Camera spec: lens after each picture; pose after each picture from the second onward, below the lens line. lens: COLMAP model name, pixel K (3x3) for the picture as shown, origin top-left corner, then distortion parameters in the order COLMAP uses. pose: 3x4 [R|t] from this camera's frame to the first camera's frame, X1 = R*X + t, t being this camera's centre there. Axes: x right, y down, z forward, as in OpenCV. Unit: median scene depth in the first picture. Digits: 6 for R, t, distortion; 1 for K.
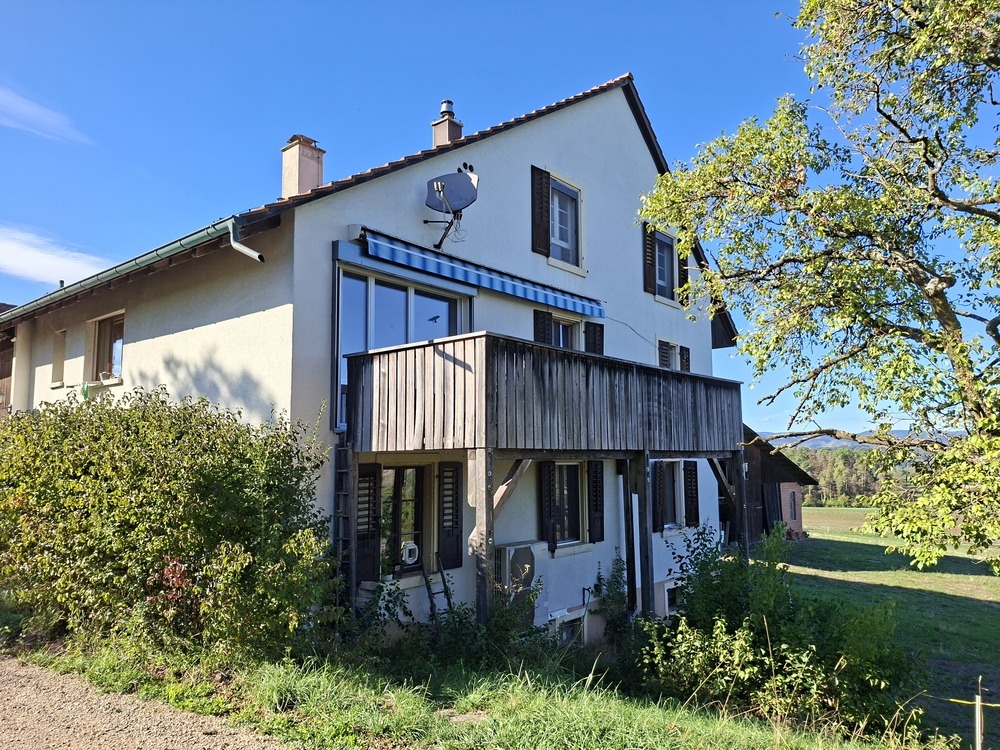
lens RADIAL K [[721.5, 0, 511.1], [0, 721.5, 389.7], [0, 0, 1]] dist [0.138092, -0.173137]
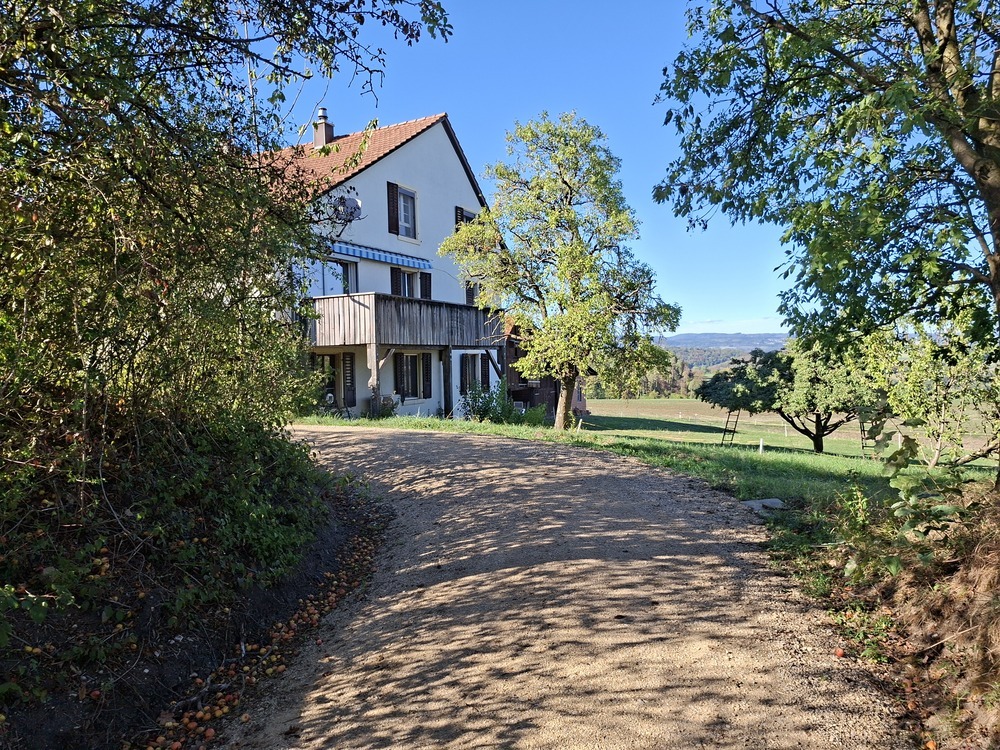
lens RADIAL K [[721.5, 0, 511.1], [0, 721.5, 389.7], [0, 0, 1]] dist [0.138092, -0.173137]
pose [[0.976235, -0.018126, 0.215953, -0.074374], [-0.009434, 0.991997, 0.125911, -0.043057], [-0.216507, -0.124956, 0.968251, -0.870871]]
